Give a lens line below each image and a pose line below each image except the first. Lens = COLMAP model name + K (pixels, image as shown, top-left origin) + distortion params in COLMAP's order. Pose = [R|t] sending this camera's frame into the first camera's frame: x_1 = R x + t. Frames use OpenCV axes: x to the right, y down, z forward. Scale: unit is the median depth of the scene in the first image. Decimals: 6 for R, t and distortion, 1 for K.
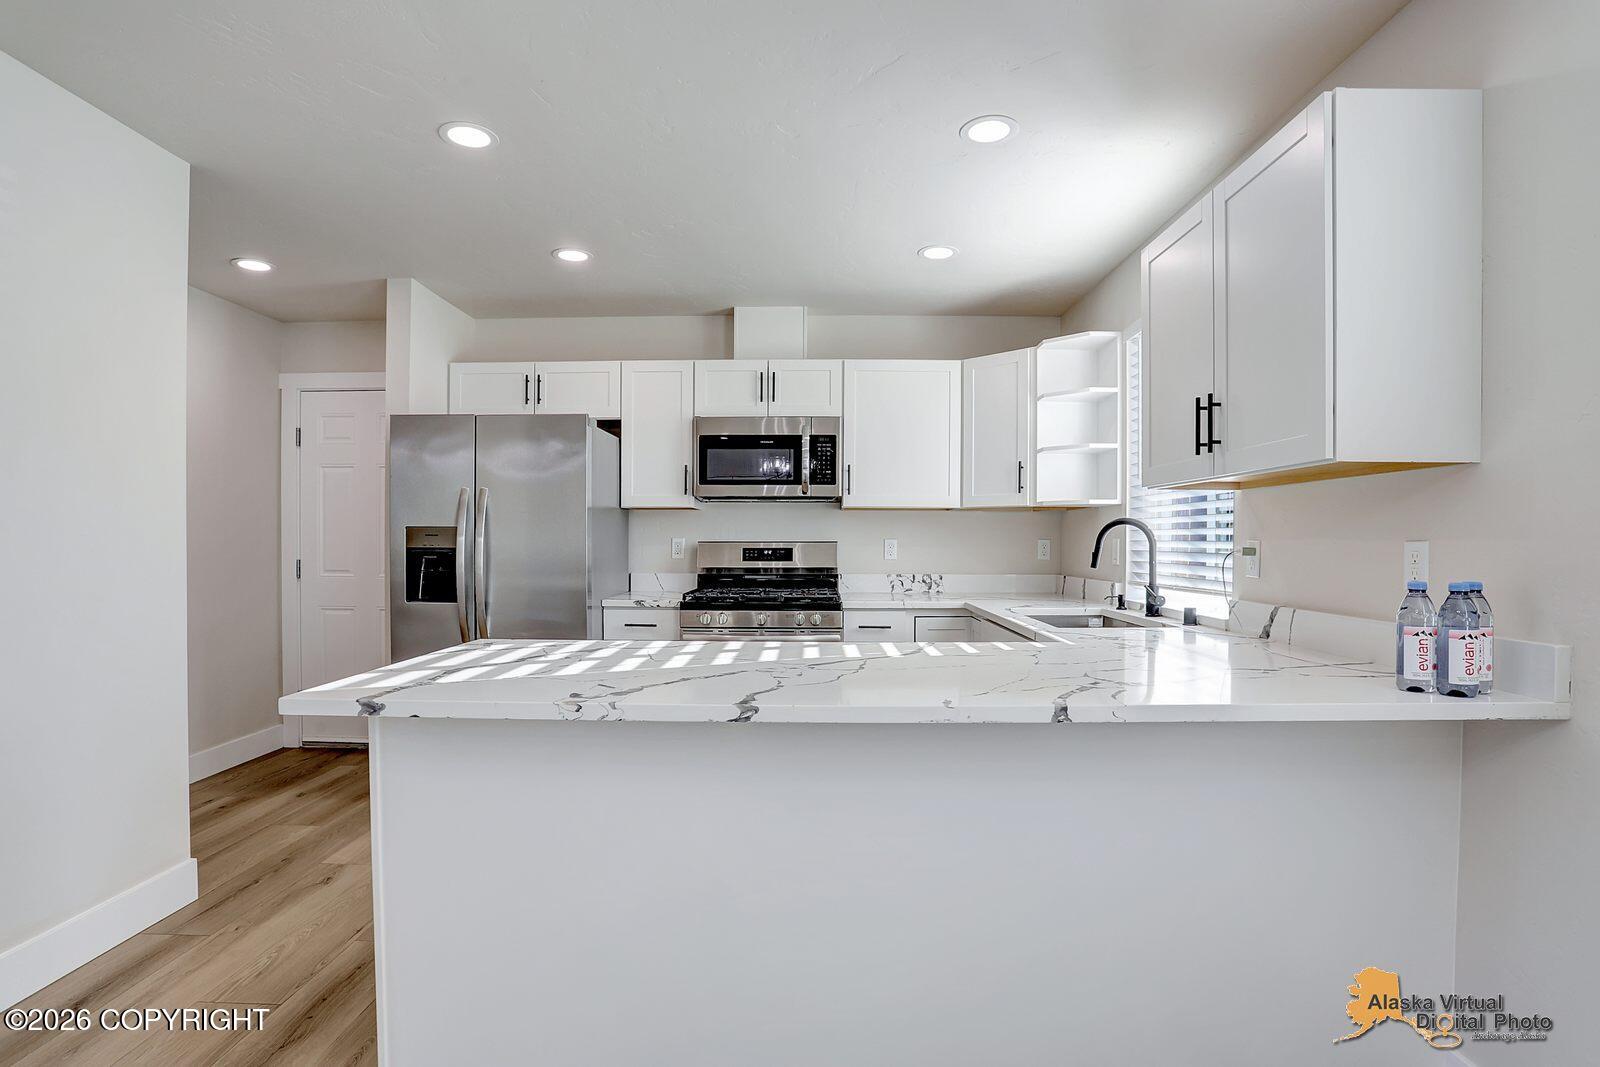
lens RADIAL K [[794.4, 0, 811.7], [0, 794.4, 553.2], [0, 0, 1]] dist [-0.033731, 0.000333]
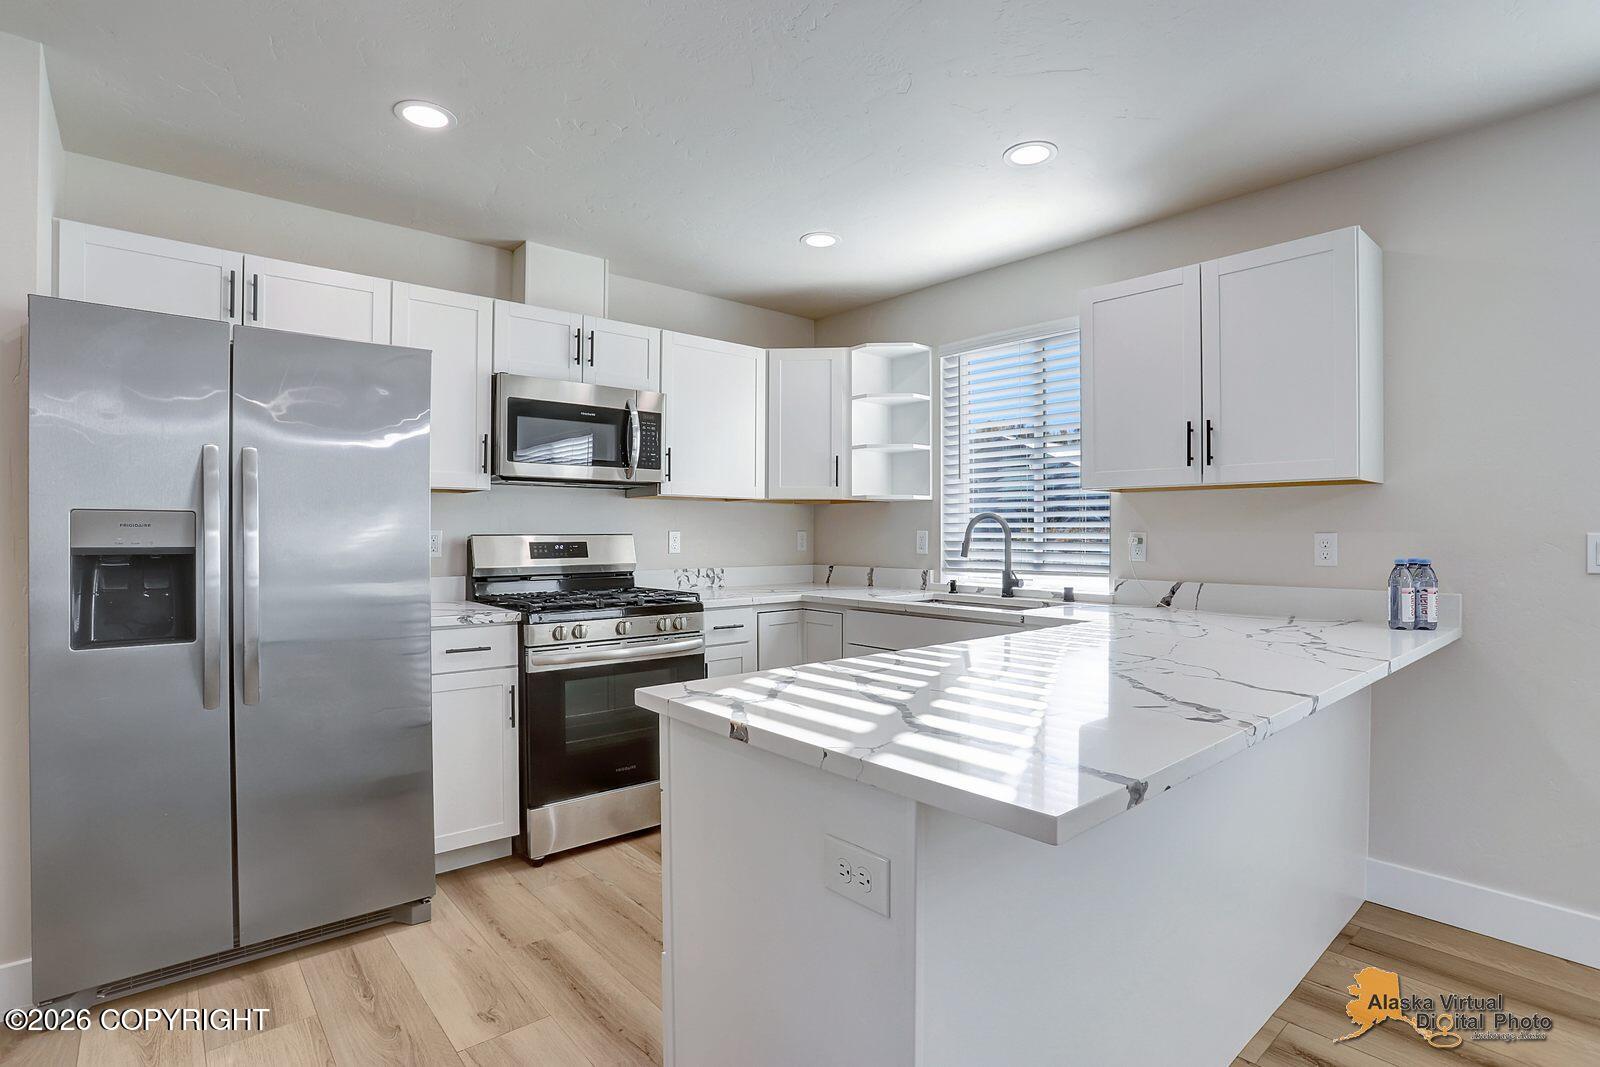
lens RADIAL K [[808.0, 0, 800.0], [0, 808.0, 533.5], [0, 0, 1]] dist [-0.003463, 0.000035]
pose [[0.755383, -0.003382, 0.655275, -0.438365], [0.011831, 0.999894, -0.008478, -0.005713], [-0.655177, 0.014156, 0.755343, 0.217397]]
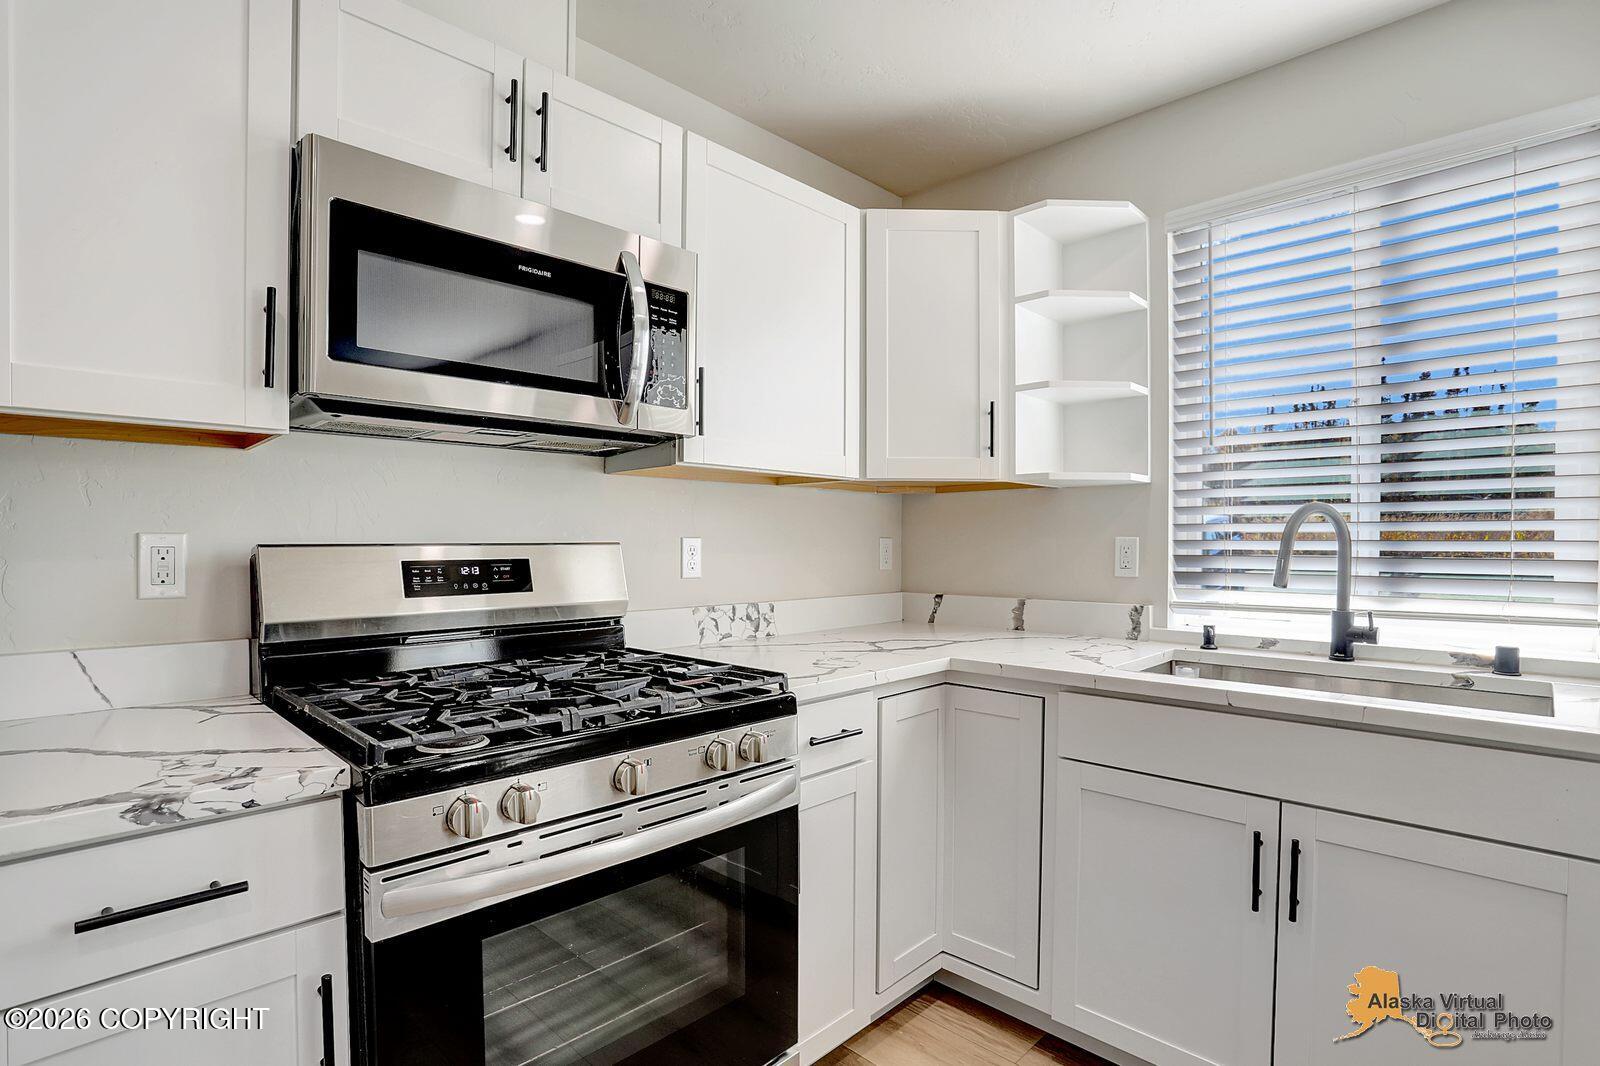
lens RADIAL K [[794.4, 0, 811.7], [0, 794.4, 552.7], [0, 0, 1]] dist [-0.033731, 0.000333]
pose [[0.687972, -0.012926, 0.725622, -0.230802], [0.012950, 0.999901, 0.005534, -0.010750], [-0.725622, 0.005590, 0.688071, 0.653480]]
